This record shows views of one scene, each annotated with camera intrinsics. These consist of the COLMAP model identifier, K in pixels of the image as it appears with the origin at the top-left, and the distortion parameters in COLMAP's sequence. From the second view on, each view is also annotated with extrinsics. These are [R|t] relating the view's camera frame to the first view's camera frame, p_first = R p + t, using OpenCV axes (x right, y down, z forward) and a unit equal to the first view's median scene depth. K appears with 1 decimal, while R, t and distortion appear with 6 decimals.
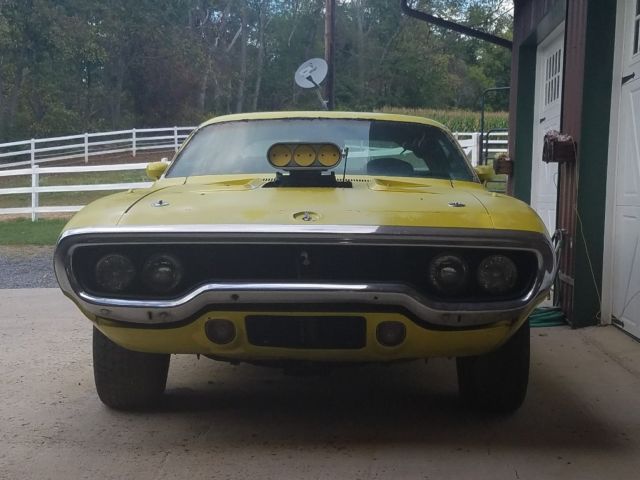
lens RADIAL K [[1147.0, 0, 320.0], [0, 1147.0, 240.0], [0, 0, 1]] dist [0.333818, -0.125712]
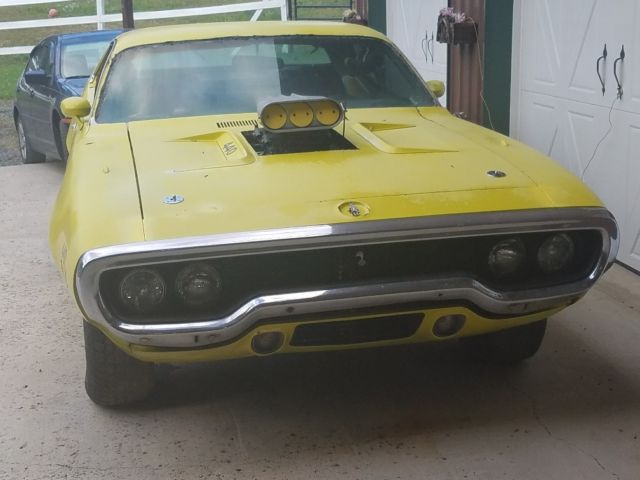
lens RADIAL K [[1147.0, 0, 320.0], [0, 1147.0, 240.0], [0, 0, 1]] dist [0.333818, -0.125712]
pose [[0.972294, -0.096135, 0.213078, -0.233277], [0.057592, 0.981937, 0.180229, -0.161661], [-0.226556, -0.162964, 0.960268, 0.136217]]
